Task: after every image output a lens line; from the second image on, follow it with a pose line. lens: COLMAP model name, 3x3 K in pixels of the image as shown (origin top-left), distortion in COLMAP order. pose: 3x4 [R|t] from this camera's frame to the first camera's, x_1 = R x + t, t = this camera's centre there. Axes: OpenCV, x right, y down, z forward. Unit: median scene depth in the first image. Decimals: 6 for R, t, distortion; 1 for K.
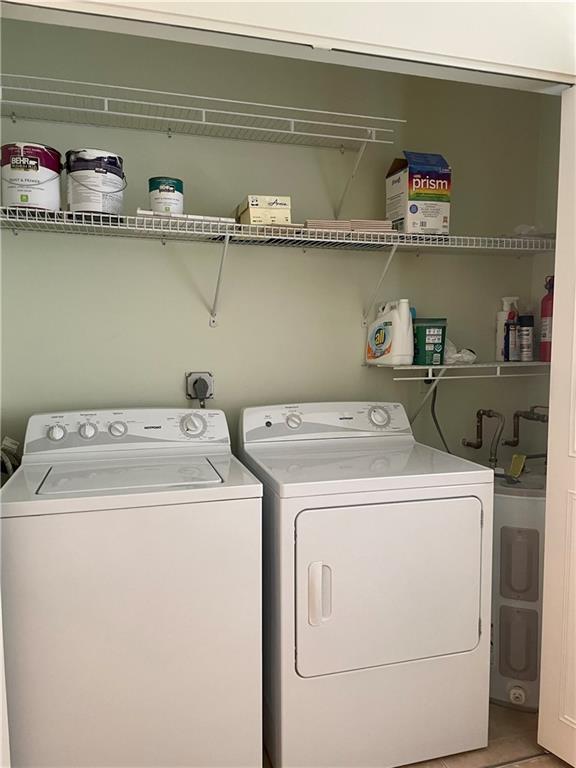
lens RADIAL K [[579.9, 0, 282.5], [0, 579.9, 386.1], [0, 0, 1]] dist [0.071822, -0.096316]
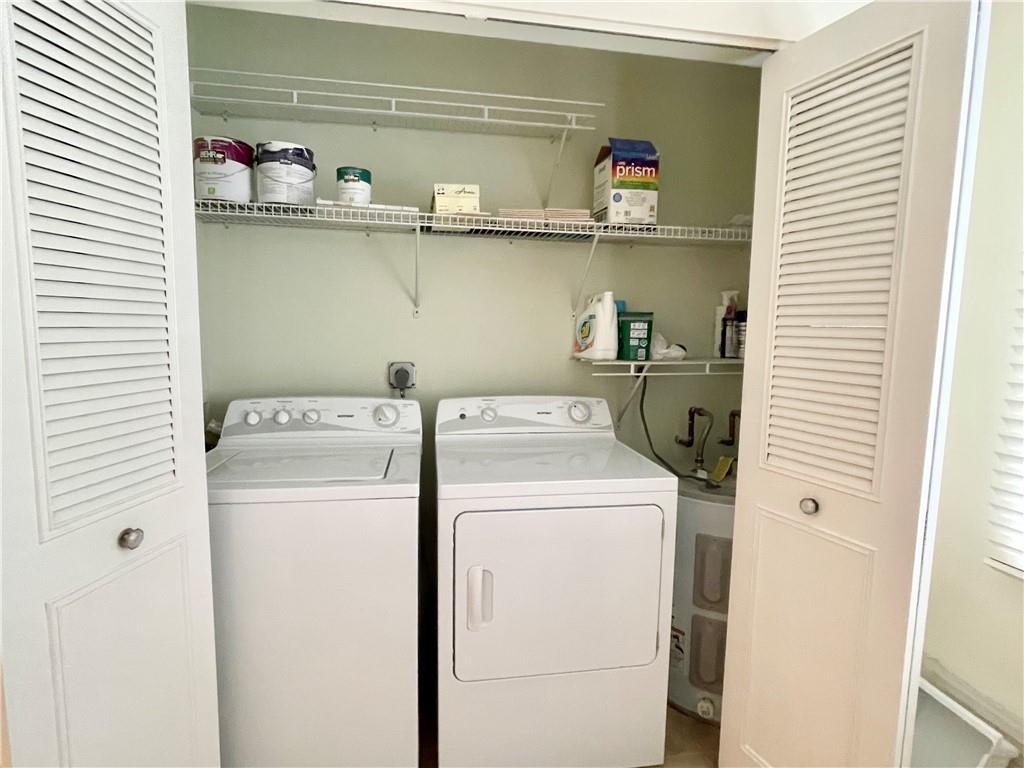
lens RADIAL K [[517.6, 0, 511.9], [0, 517.6, 378.8], [0, 0, 1]] dist [-0.008594, 0.000938]
pose [[0.992530, 0.028420, -0.118644, 0.166234], [-0.025768, 0.999384, 0.023828, -0.022417], [0.119249, -0.020593, 0.992651, 0.136360]]
